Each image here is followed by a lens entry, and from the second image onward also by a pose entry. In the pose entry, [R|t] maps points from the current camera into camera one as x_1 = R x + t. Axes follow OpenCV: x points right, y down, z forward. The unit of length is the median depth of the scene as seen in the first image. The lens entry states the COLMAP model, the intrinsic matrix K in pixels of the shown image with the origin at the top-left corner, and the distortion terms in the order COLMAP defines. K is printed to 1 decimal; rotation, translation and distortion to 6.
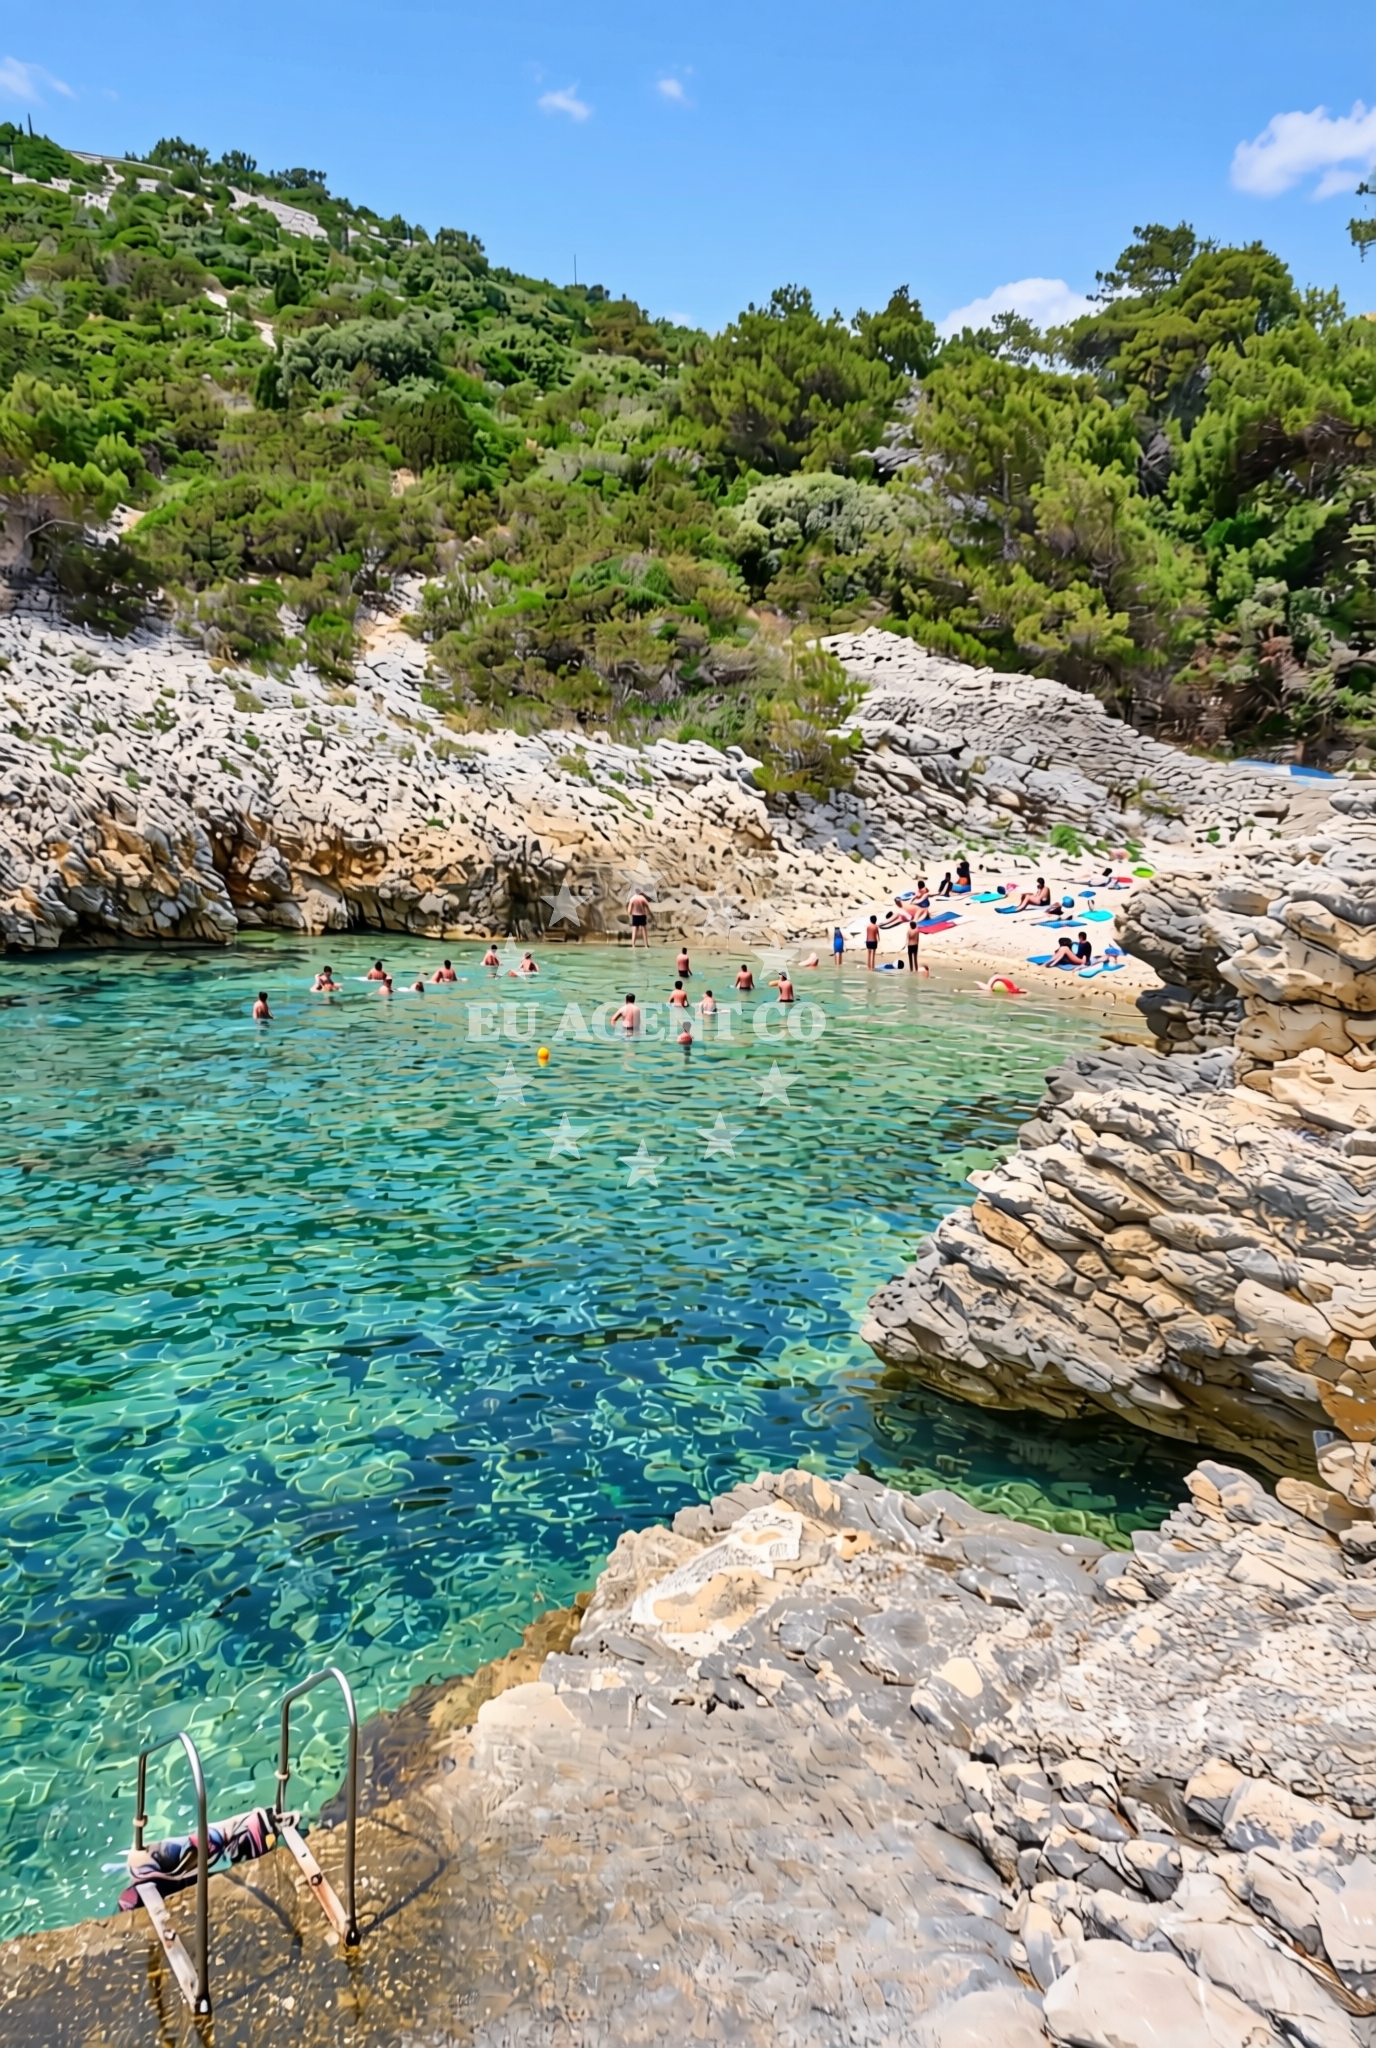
lens RADIAL K [[1535.4, 0, 688.0], [0, 1535.4, 1024.0], [0, 0, 1]] dist [0.041437, -0.092747]
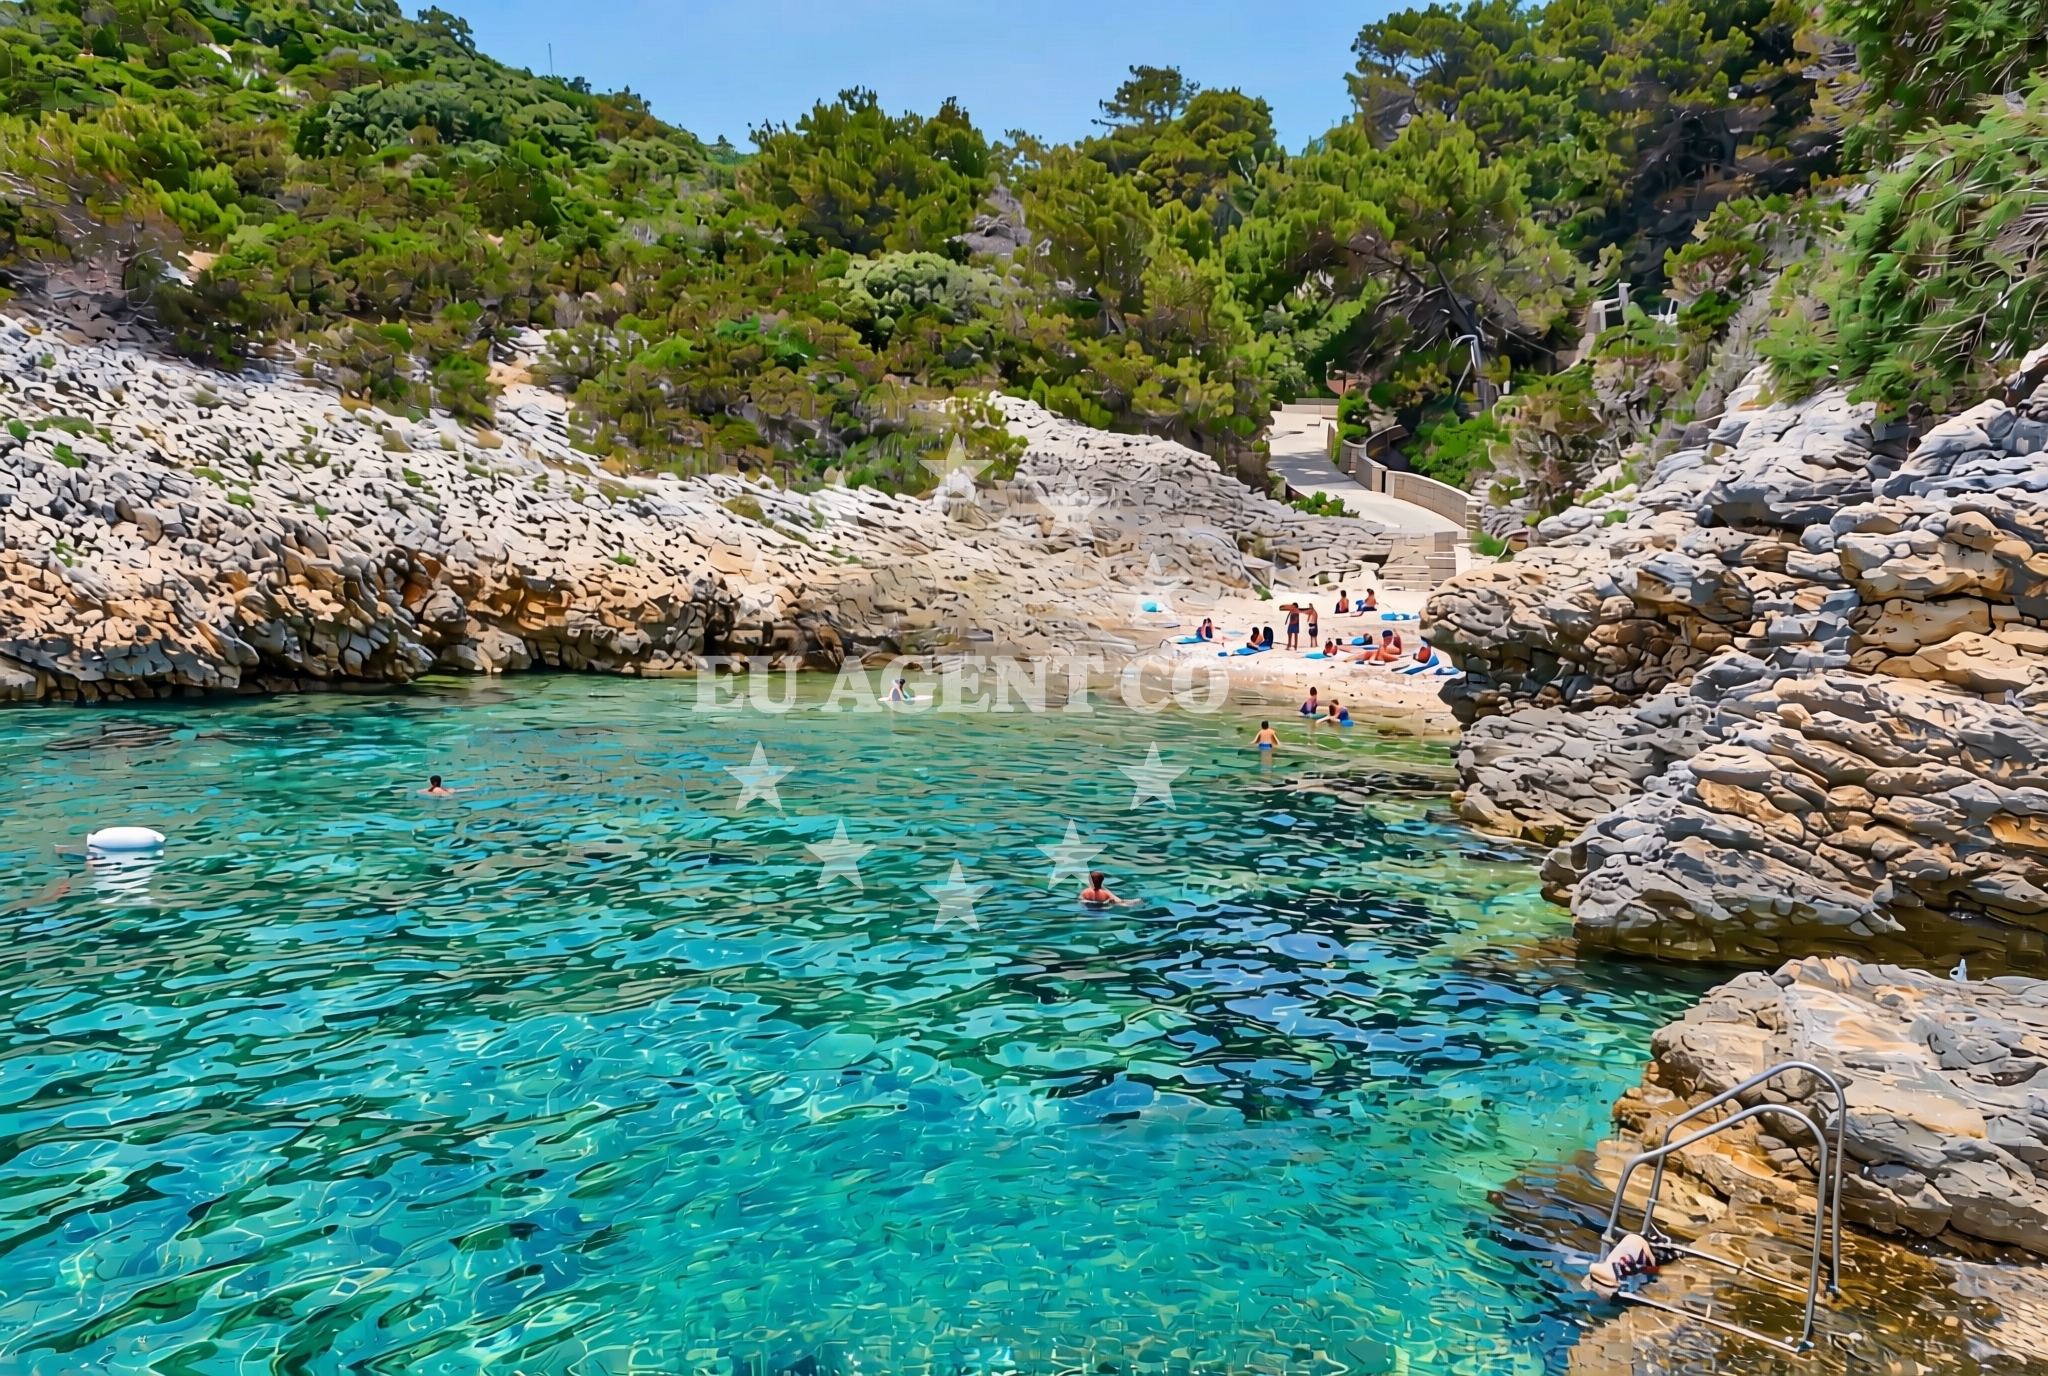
lens RADIAL K [[1535.4, 0, 1028.0], [0, 1535.4, 588.0], [0, 0, 1]] dist [0.041437, -0.092747]
pose [[0.962846, -0.002025, 0.270042, -0.167873], [0.041288, 0.989319, -0.139795, 0.031129], [-0.266875, 0.145750, 0.952646, 0.000073]]
